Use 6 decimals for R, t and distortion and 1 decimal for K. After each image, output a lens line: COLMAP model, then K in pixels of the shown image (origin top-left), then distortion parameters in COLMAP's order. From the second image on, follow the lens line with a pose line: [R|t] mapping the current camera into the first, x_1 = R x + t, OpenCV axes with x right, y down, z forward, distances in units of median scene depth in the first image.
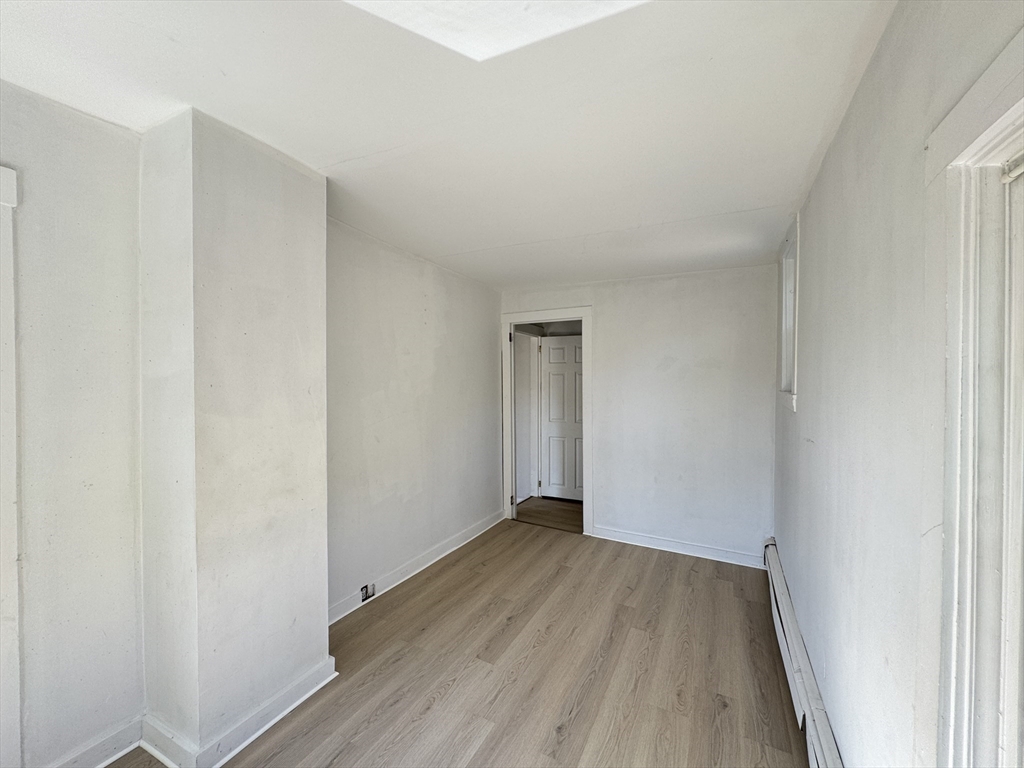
lens RADIAL K [[407.2, 0, 513.1], [0, 407.2, 383.0], [0, 0, 1]] dist [-0.004540, 0.000070]
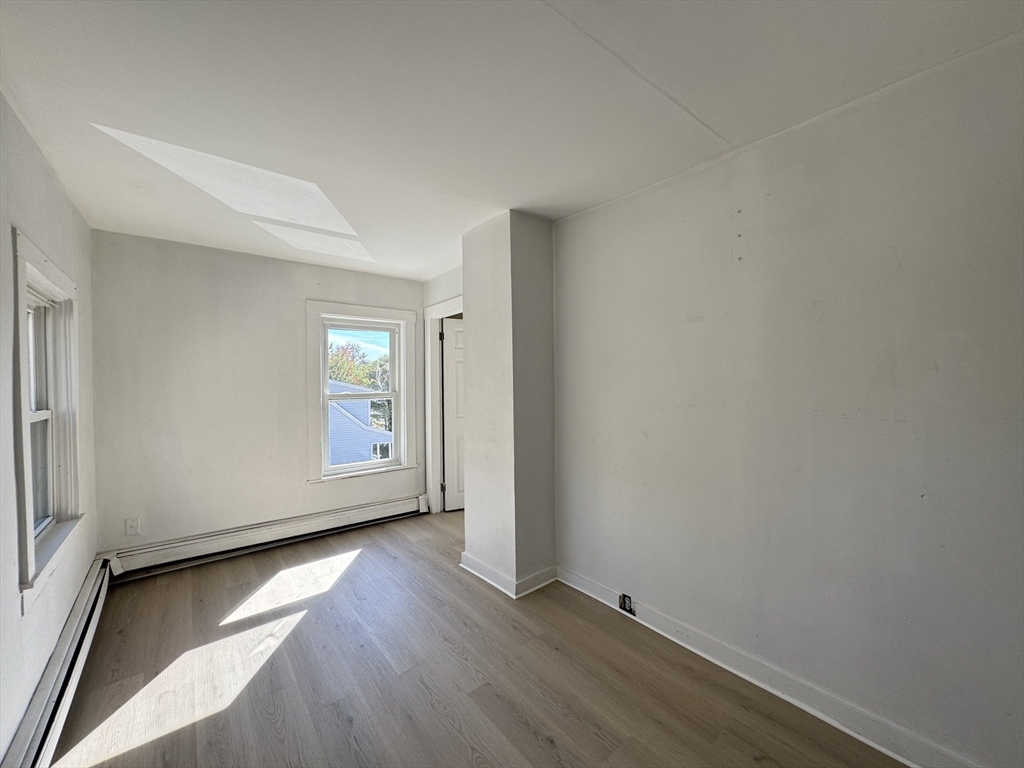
lens RADIAL K [[407.2, 0, 513.1], [0, 407.2, 383.0], [0, 0, 1]] dist [-0.004540, 0.000070]
pose [[-0.401571, 0.008763, -0.915786, 0.621927], [0.008580, 0.999946, 0.005806, 0.034878], [0.915788, -0.005526, -0.401625, 1.299738]]
